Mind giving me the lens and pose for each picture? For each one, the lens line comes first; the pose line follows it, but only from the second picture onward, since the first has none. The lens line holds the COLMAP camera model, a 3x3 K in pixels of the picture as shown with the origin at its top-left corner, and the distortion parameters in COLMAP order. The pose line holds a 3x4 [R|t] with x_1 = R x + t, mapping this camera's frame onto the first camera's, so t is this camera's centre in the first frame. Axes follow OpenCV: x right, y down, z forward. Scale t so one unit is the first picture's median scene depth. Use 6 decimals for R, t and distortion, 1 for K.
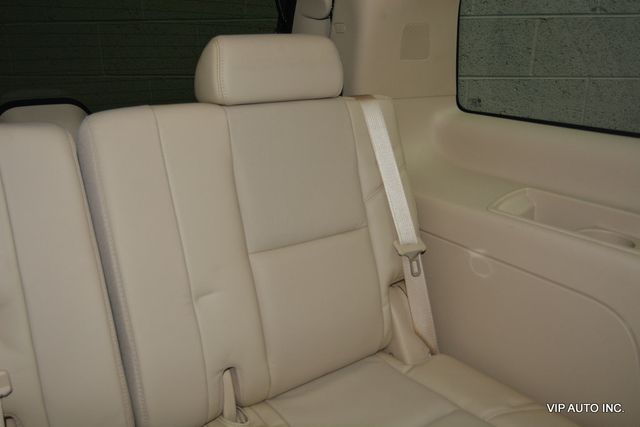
lens RADIAL K [[491.0, 0, 318.6], [0, 491.0, 210.8], [0, 0, 1]] dist [-0.012958, 0.003849]
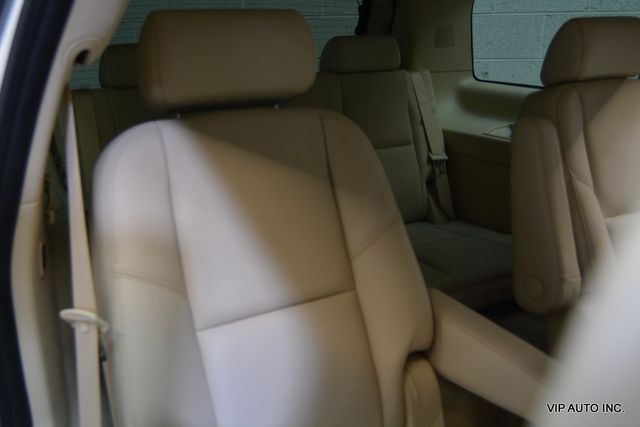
lens RADIAL K [[622.5, 0, 322.2], [0, 622.5, 212.4], [0, 0, 1]] dist [-0.000648, 0.000000]
pose [[0.998690, 0.009786, -0.050220, -0.066373], [-0.011186, 0.999555, -0.027667, 0.200519], [0.049927, 0.028192, 0.998355, -0.718168]]
